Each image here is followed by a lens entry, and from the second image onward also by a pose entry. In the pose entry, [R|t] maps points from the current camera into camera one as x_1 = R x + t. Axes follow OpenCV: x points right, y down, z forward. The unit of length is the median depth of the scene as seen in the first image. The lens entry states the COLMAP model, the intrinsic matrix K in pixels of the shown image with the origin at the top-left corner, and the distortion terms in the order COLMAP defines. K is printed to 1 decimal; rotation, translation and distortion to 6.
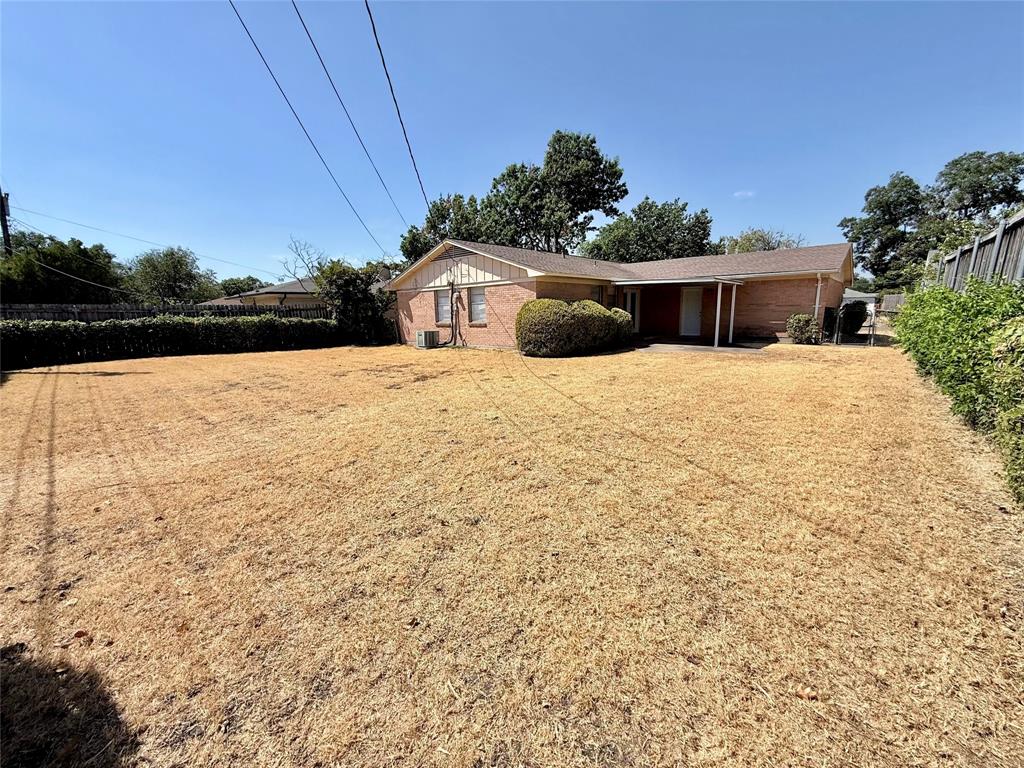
lens RADIAL K [[411.0, 0, 513.1], [0, 411.0, 386.7], [0, 0, 1]] dist [-0.000214, -0.000456]
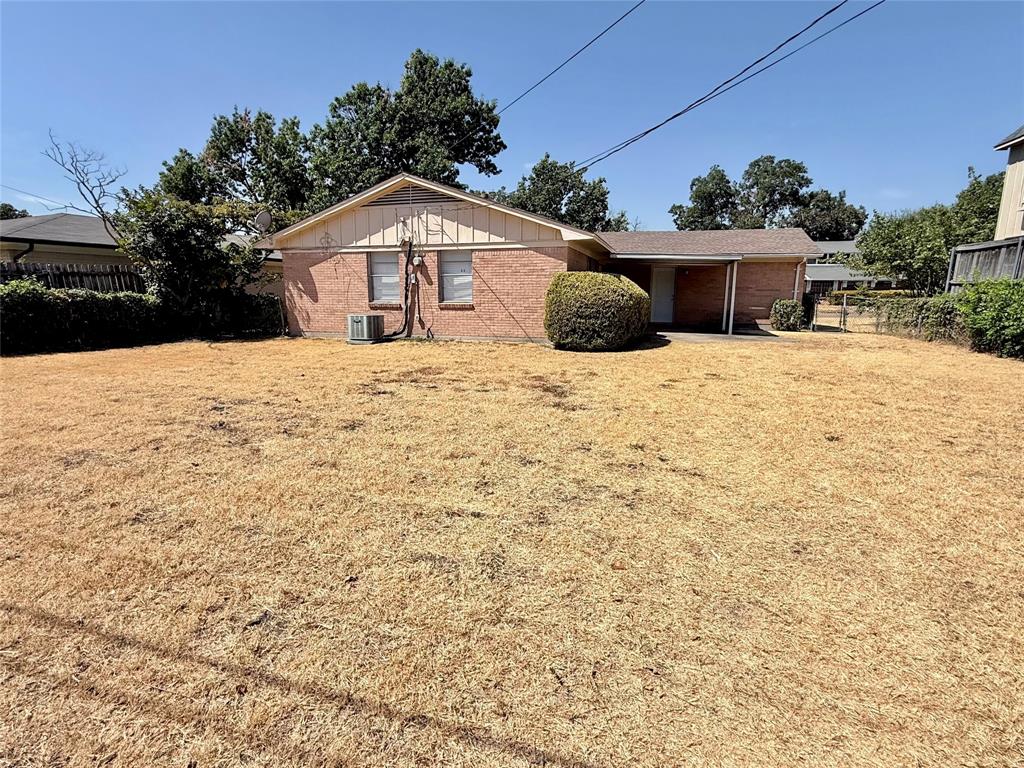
lens RADIAL K [[520.5, 0, 512.8], [0, 520.5, 383.0], [0, 0, 1]] dist [0.001130, -0.000104]
pose [[0.901553, -0.050039, 0.429765, -0.351691], [0.055600, 0.998453, -0.000383, -0.017898], [-0.429081, 0.024240, 0.902941, 0.176816]]
